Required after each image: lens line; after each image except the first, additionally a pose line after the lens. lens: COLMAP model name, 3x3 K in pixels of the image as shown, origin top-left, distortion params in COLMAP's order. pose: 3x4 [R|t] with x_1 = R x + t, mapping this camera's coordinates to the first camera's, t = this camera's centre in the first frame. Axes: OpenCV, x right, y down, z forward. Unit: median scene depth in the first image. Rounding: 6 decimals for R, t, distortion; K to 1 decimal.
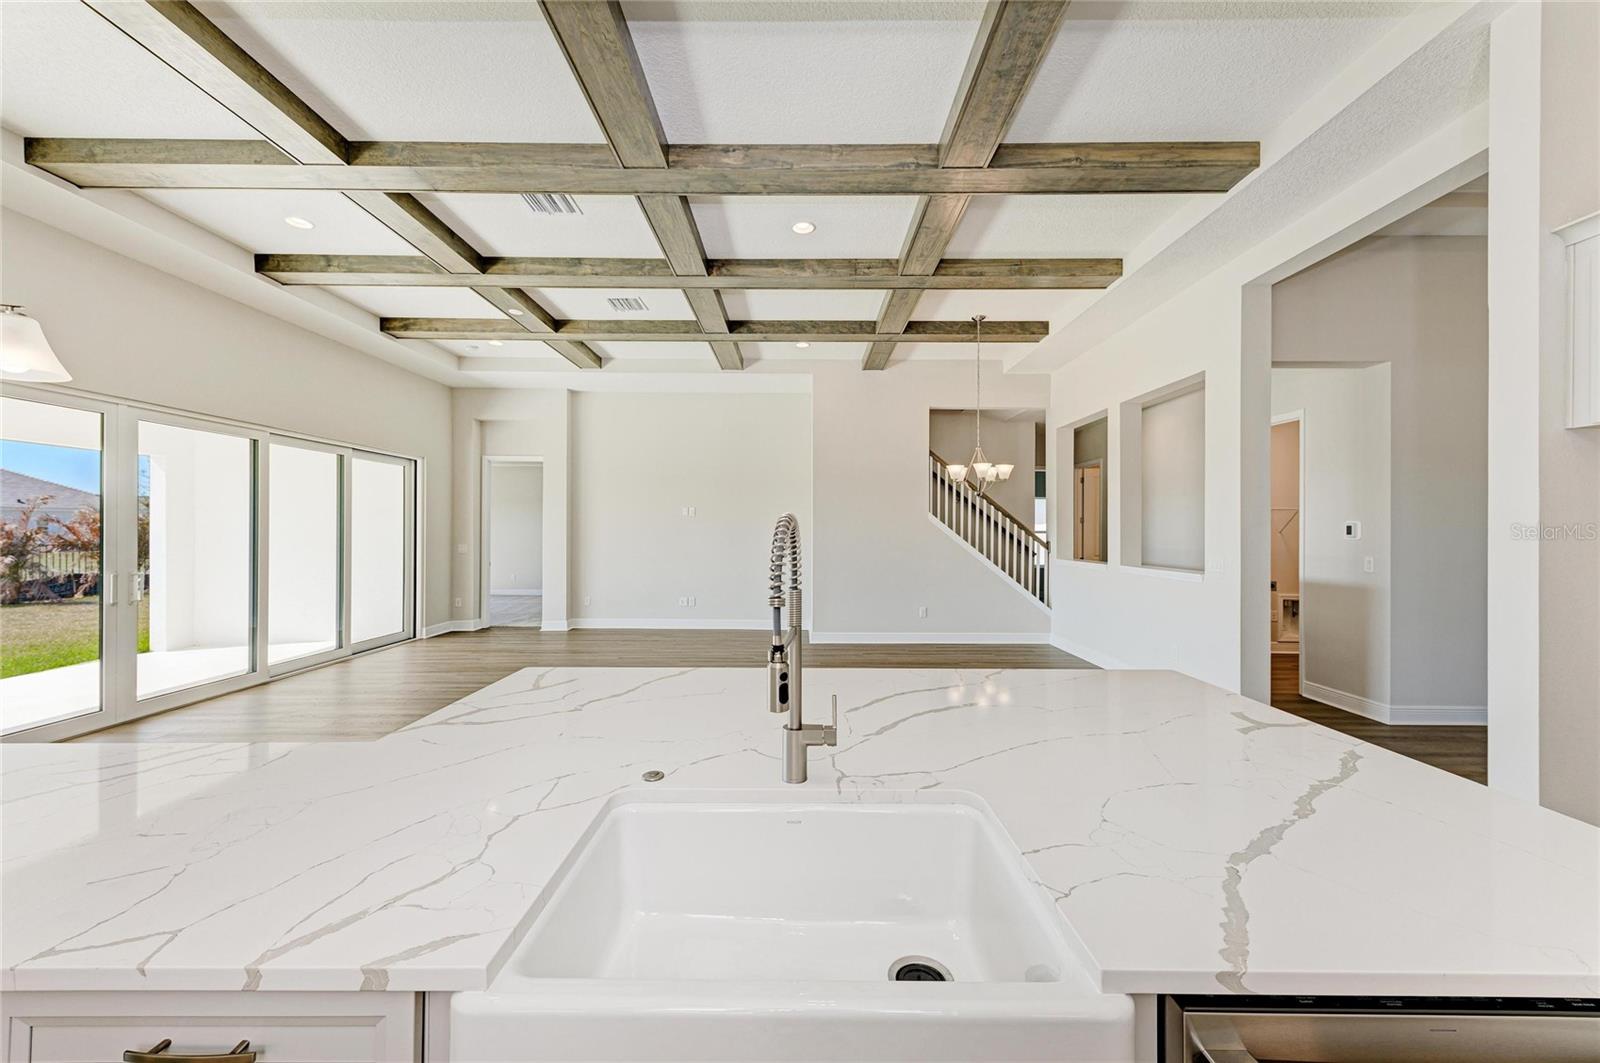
lens RADIAL K [[615.3, 0, 803.4], [0, 615.3, 532.8], [0, 0, 1]] dist [0.011569, -0.000238]
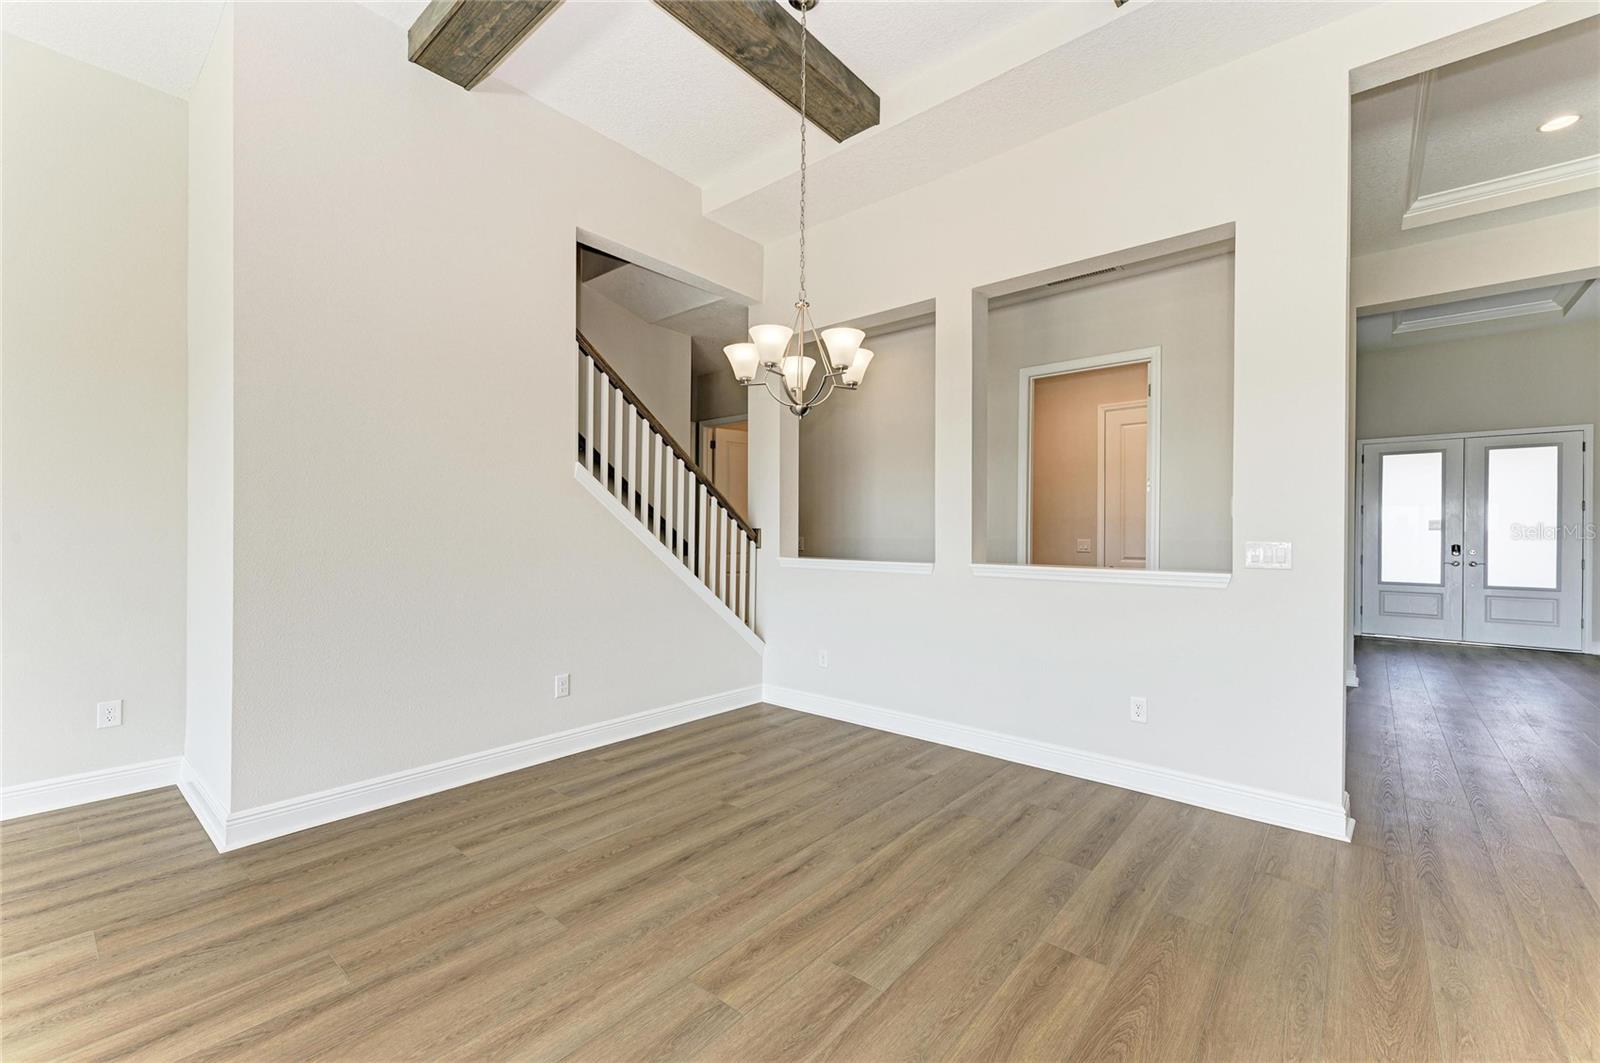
lens RADIAL K [[658.2, 0, 804.6], [0, 658.2, 539.9], [0, 0, 1]] dist [0.009910, 0.000020]
pose [[0.645473, -0.007307, 0.763748, -0.063911], [0.001072, 0.999962, 0.008660, 0.021469], [-0.763782, -0.004771, 0.645456, 0.619551]]
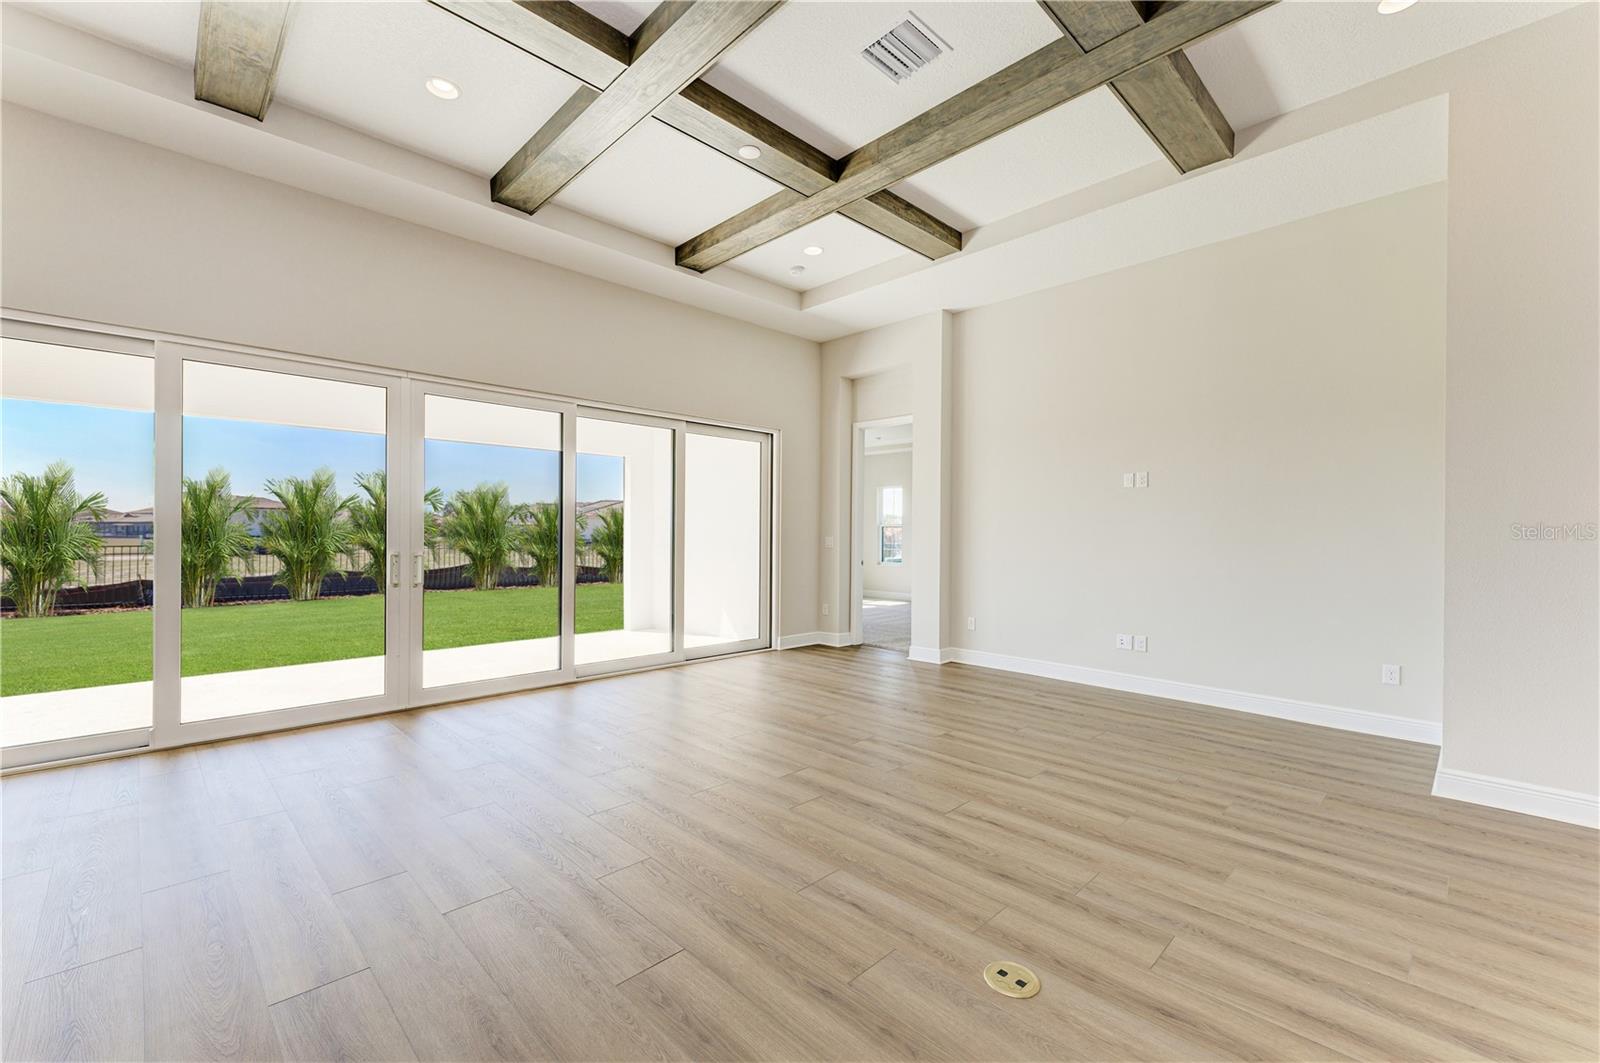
lens RADIAL K [[653.0, 0, 787.2], [0, 653.0, 527.5], [0, 0, 1]] dist [-0.000027, -0.000044]
pose [[0.691549, -0.004955, -0.722312, 0.025208], [-0.005306, 0.999915, -0.011939, 0.021632], [0.722310, 0.012089, 0.691464, 0.471749]]
